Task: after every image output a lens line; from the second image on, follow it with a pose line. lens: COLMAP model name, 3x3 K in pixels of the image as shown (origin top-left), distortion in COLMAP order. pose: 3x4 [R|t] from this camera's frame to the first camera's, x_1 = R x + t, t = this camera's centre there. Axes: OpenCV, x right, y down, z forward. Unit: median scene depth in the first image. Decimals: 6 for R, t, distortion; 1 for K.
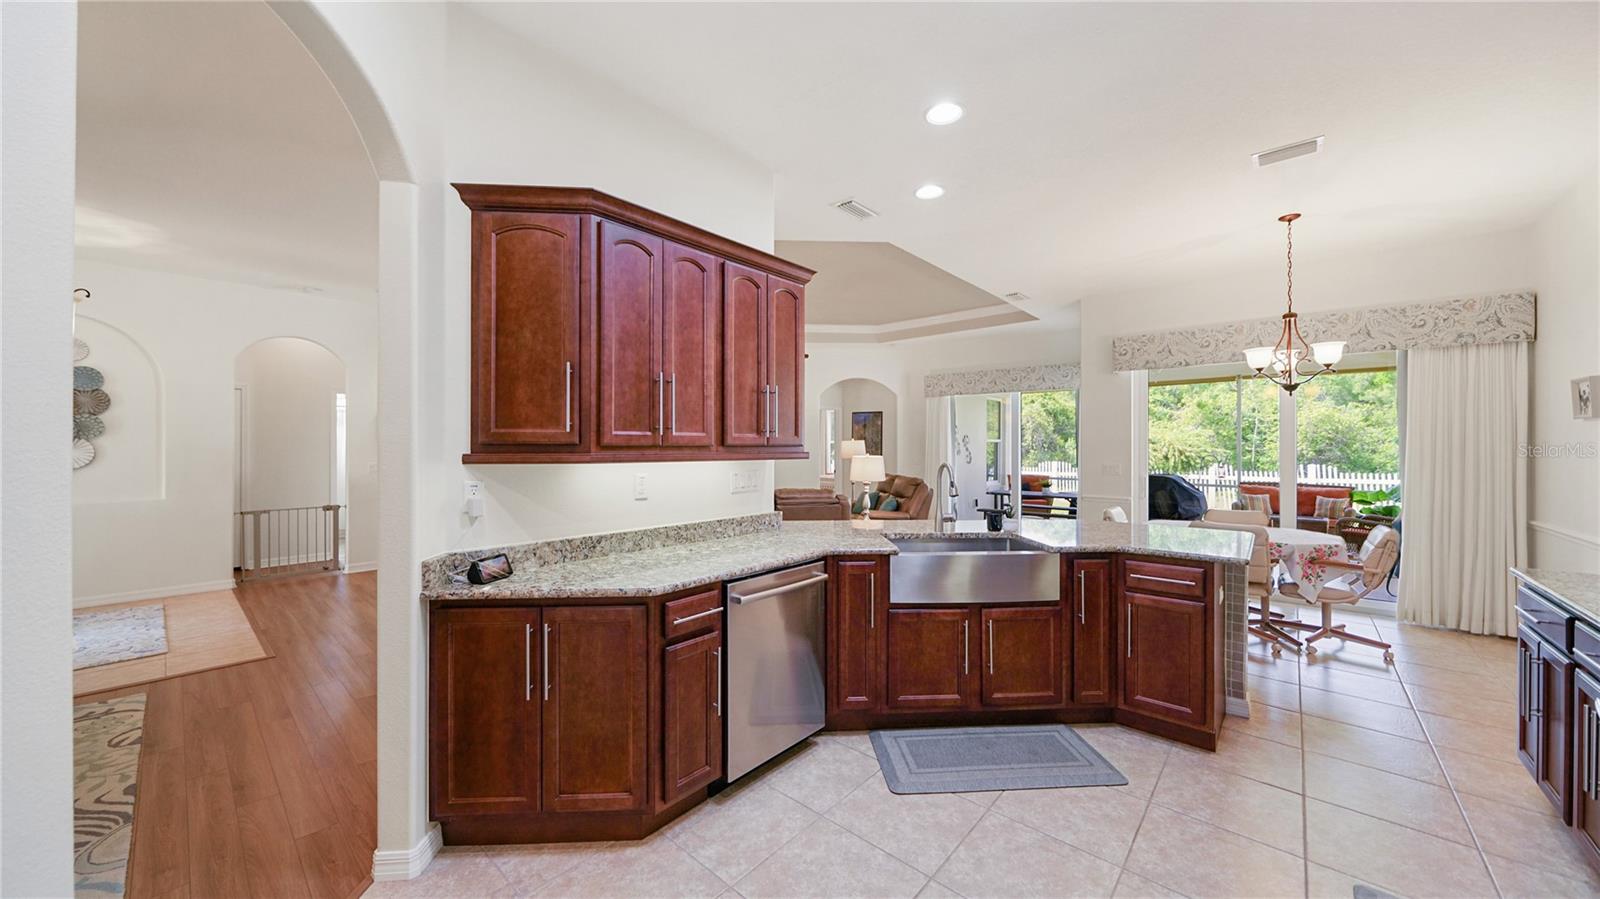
lens RADIAL K [[559.2, 0, 794.5], [0, 559.2, 445.3], [0, 0, 1]] dist [-0.001670, -0.000220]
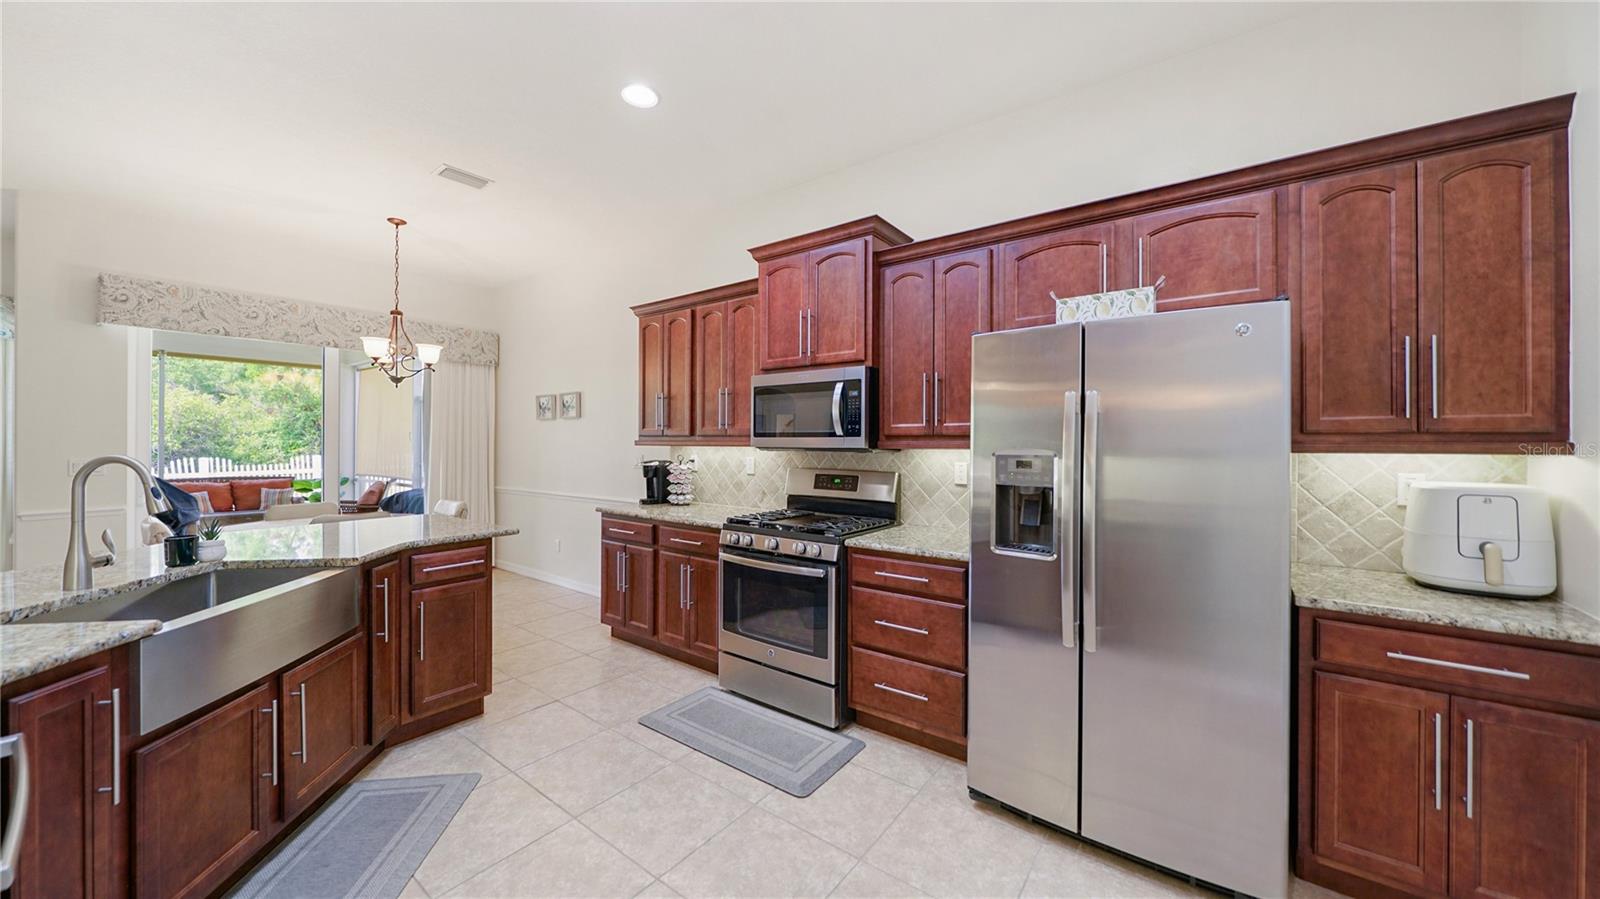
lens RADIAL K [[562.1, 0, 804.0], [0, 562.1, 439.9], [0, 0, 1]] dist [-0.001968, -0.000167]
pose [[-0.085835, 0.003320, 0.996304, -0.254066], [-0.004874, 0.999981, -0.003752, 0.012290], [-0.996297, -0.005178, -0.085817, 0.309454]]
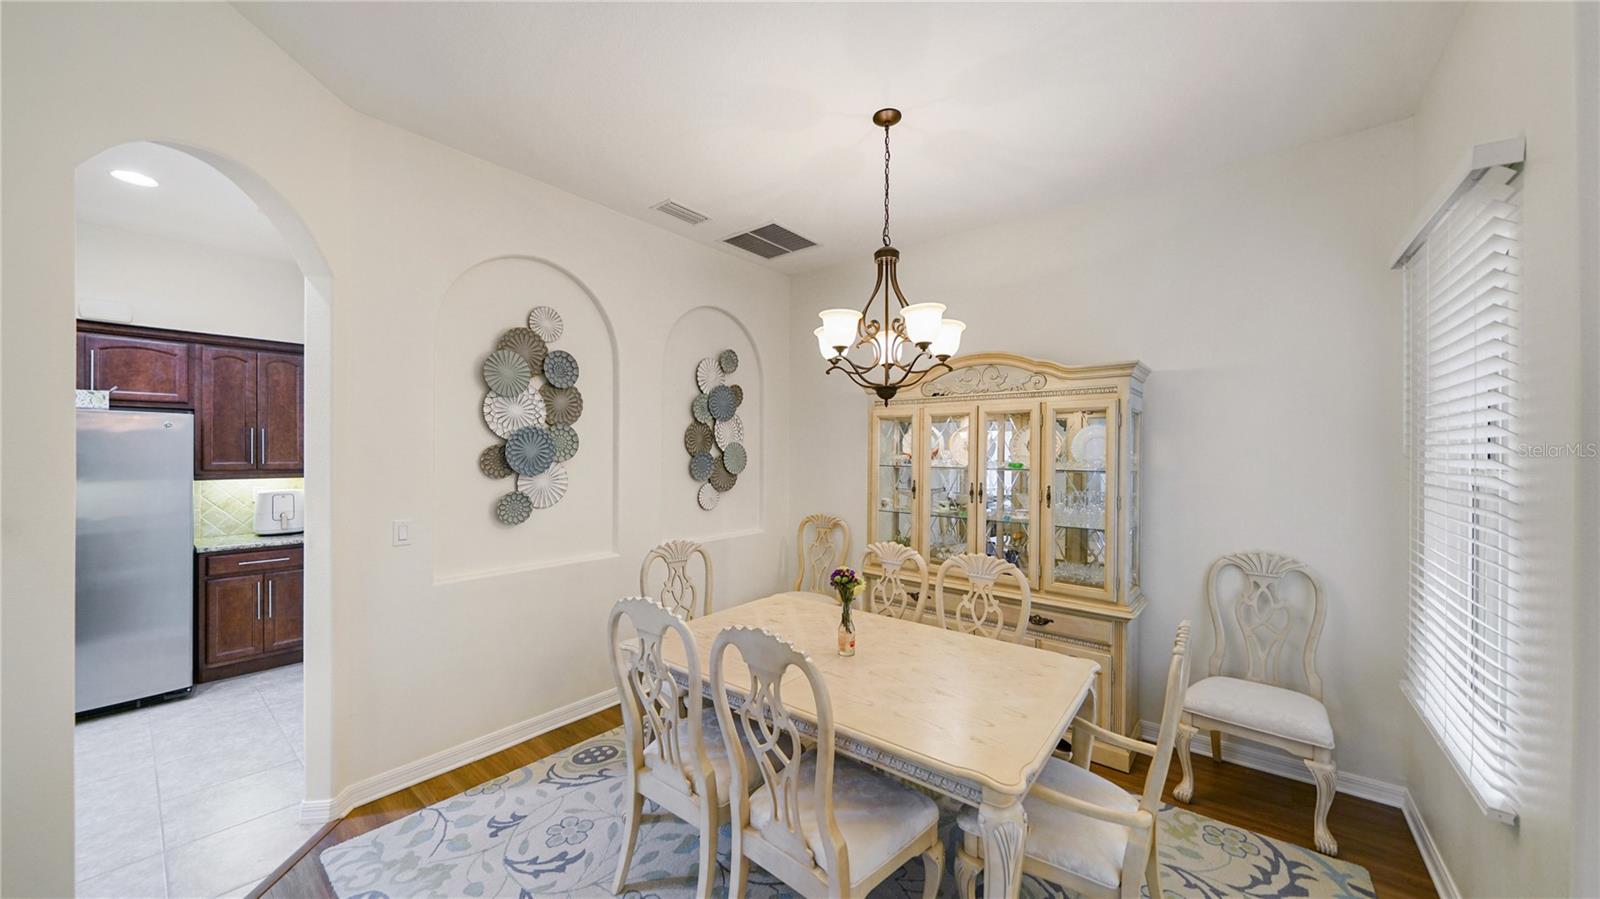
lens RADIAL K [[553.5, 0, 794.3], [0, 553.5, 451.0], [0, 0, 1]] dist [-0.003170, -0.000112]
pose [[-0.999147, -0.005468, -0.040930, -0.805413], [-0.005425, 0.999985, -0.001170, -0.036515], [0.040936, -0.000947, -0.999161, 0.847109]]
